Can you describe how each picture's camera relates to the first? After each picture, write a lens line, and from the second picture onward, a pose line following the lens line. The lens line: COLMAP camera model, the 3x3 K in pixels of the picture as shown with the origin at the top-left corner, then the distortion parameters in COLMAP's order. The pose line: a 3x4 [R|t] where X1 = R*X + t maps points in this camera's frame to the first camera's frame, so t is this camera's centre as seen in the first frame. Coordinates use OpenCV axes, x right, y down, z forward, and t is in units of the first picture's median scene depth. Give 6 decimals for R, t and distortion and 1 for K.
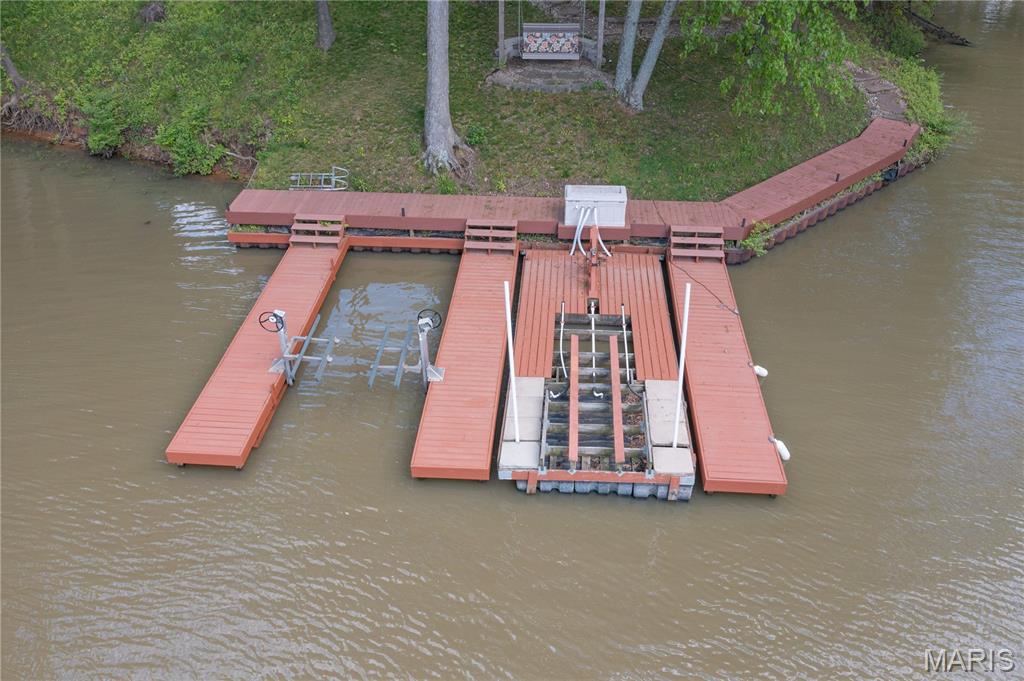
lens RADIAL K [[819.1, 0, 512.0], [0, 819.1, 340.5], [0, 0, 1]] dist [-0.008497, 0.005974]
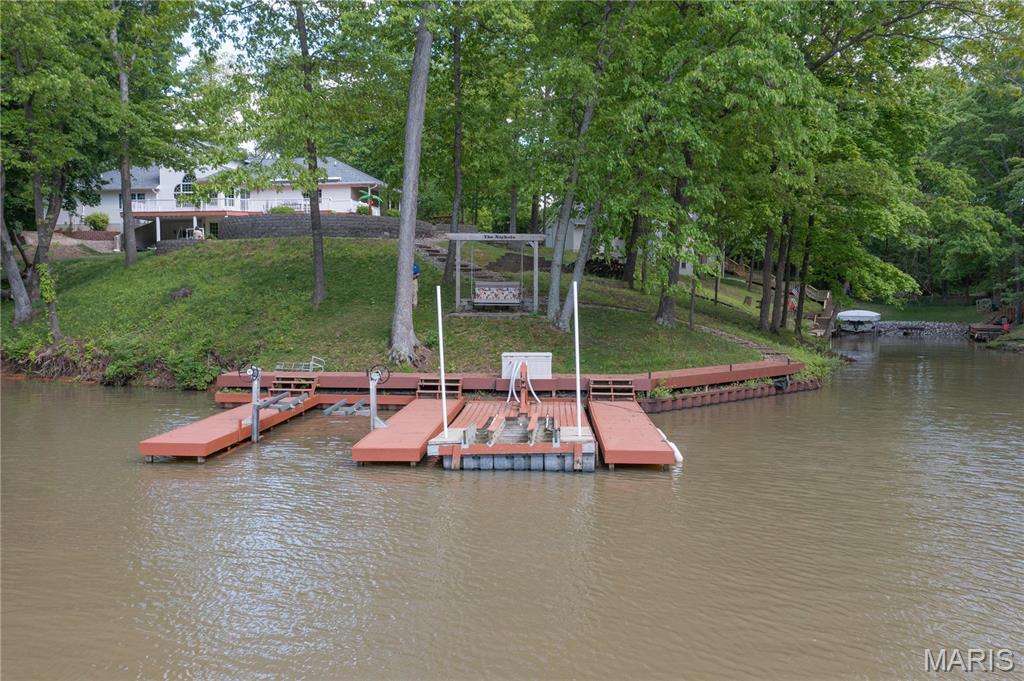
lens RADIAL K [[819.1, 0, 512.0], [0, 819.1, 340.5], [0, 0, 1]] dist [-0.008497, 0.005974]
pose [[0.999743, 0.008123, 0.021175, 0.048074], [0.004346, 0.847749, -0.530380, 0.400950], [-0.022260, 0.530336, 0.847495, -0.040030]]
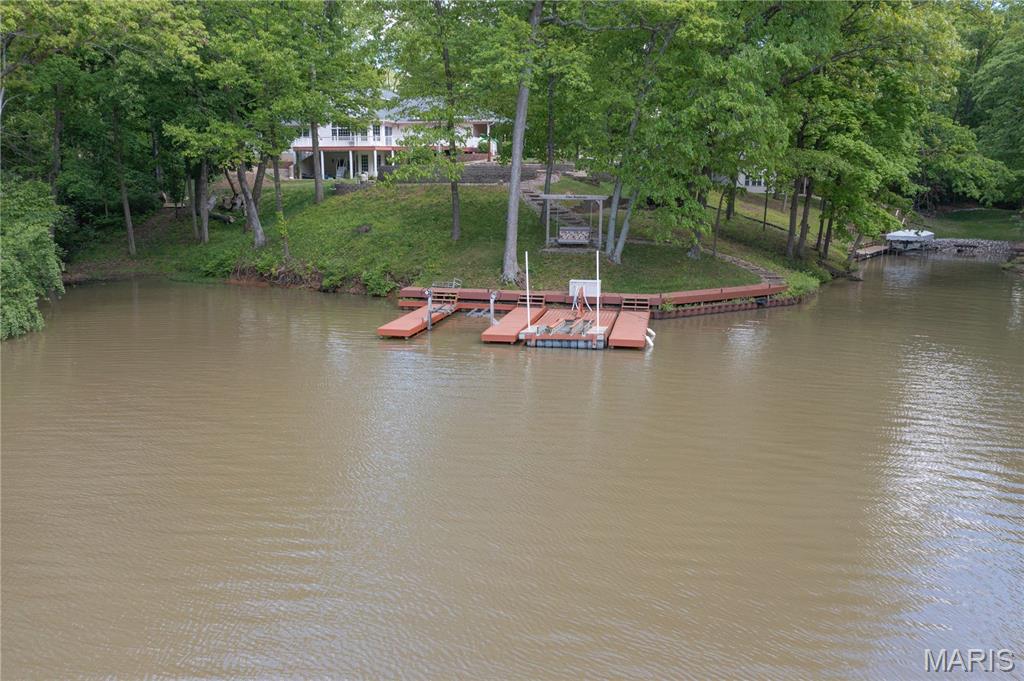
lens RADIAL K [[819.1, 0, 512.0], [0, 819.1, 340.5], [0, 0, 1]] dist [-0.008497, 0.005974]
pose [[0.992773, 0.034416, -0.114964, 0.141881], [-0.079259, 0.907360, -0.412814, 0.697851], [0.090106, 0.418943, 0.903531, -0.665973]]
